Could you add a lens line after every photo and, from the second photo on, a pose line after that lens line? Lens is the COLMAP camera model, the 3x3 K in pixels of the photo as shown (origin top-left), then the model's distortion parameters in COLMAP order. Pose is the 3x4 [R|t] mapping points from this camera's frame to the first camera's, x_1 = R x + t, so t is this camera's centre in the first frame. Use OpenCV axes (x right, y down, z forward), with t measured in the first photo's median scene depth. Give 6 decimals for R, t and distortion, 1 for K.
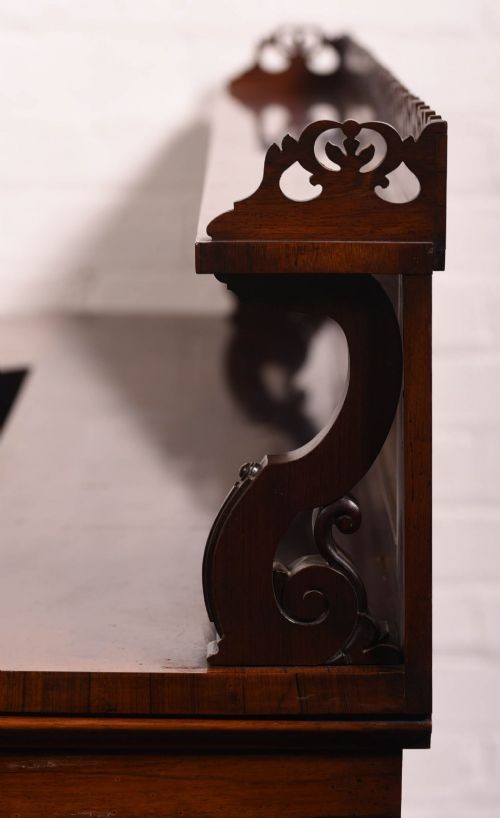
lens RADIAL K [[3922.5, 0, 250.0], [0, 3922.5, 409.0], [0, 0, 1]] dist [-0.180239, 1.622820]
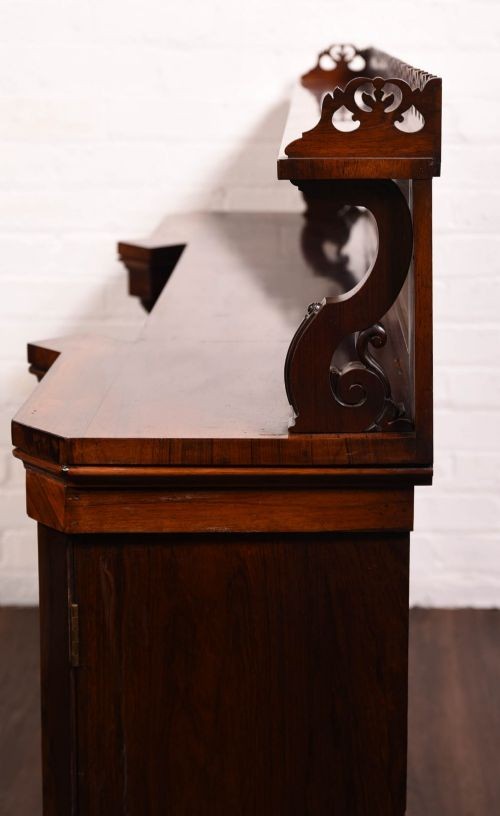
lens RADIAL K [[3912.9, 0, 250.0], [0, 3912.9, 408.0], [0, 0, 1]] dist [-0.180239, 1.622820]
pose [[0.999863, -0.008298, -0.014343, -0.003667], [0.008795, 0.999352, 0.034916, 0.001208], [0.014044, -0.035038, 0.999287, -0.546680]]
